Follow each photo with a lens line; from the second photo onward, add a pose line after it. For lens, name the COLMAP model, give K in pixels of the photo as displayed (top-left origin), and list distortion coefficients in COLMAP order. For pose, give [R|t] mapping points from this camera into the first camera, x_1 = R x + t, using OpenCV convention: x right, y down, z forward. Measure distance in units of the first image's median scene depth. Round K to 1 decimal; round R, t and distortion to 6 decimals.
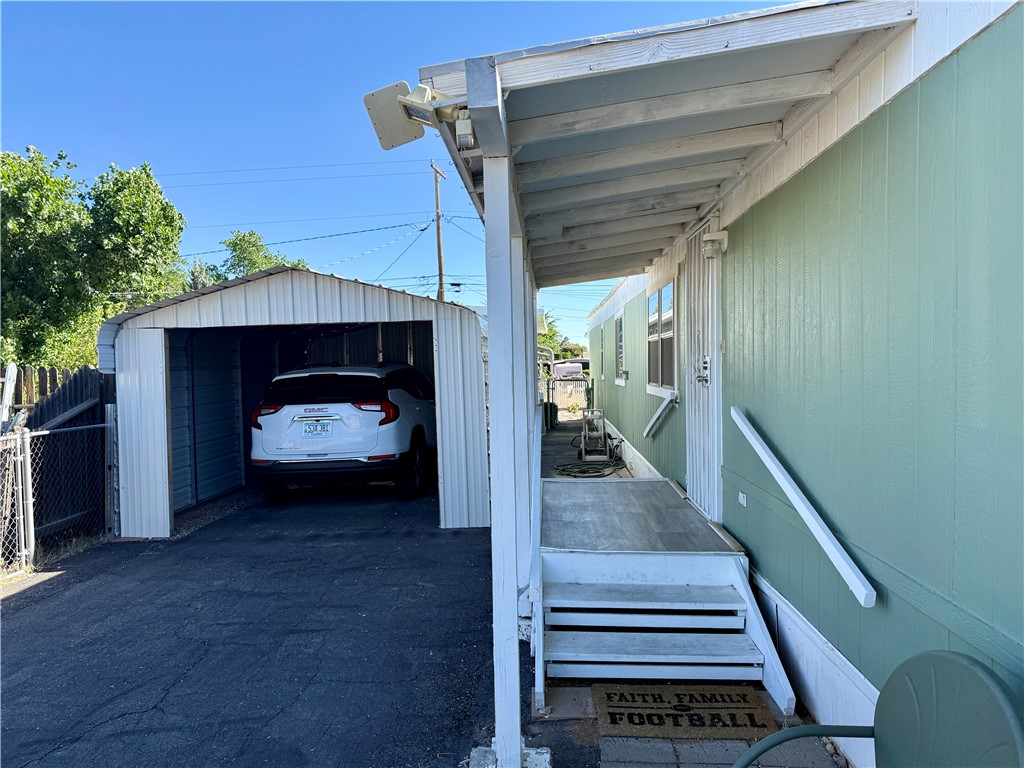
lens RADIAL K [[725.4, 0, 512.0], [0, 725.4, 384.0], [0, 0, 1]] dist [0.089117, 0.000306]
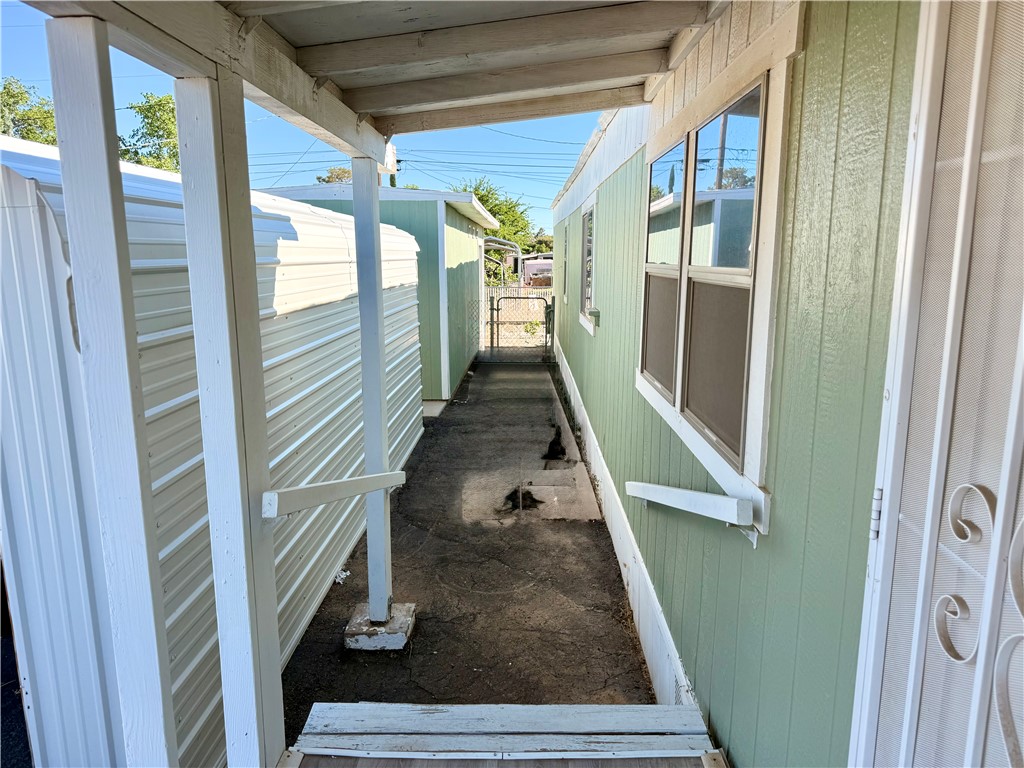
lens RADIAL K [[724.2, 0, 512.0], [0, 724.2, 384.0], [0, 0, 1]] dist [0.002078, -0.003429]
pose [[0.999347, 0.014186, 0.033222, 0.047653], [-0.018999, 0.988597, 0.149384, -0.027550], [-0.030724, -0.149918, 0.988221, 0.284010]]
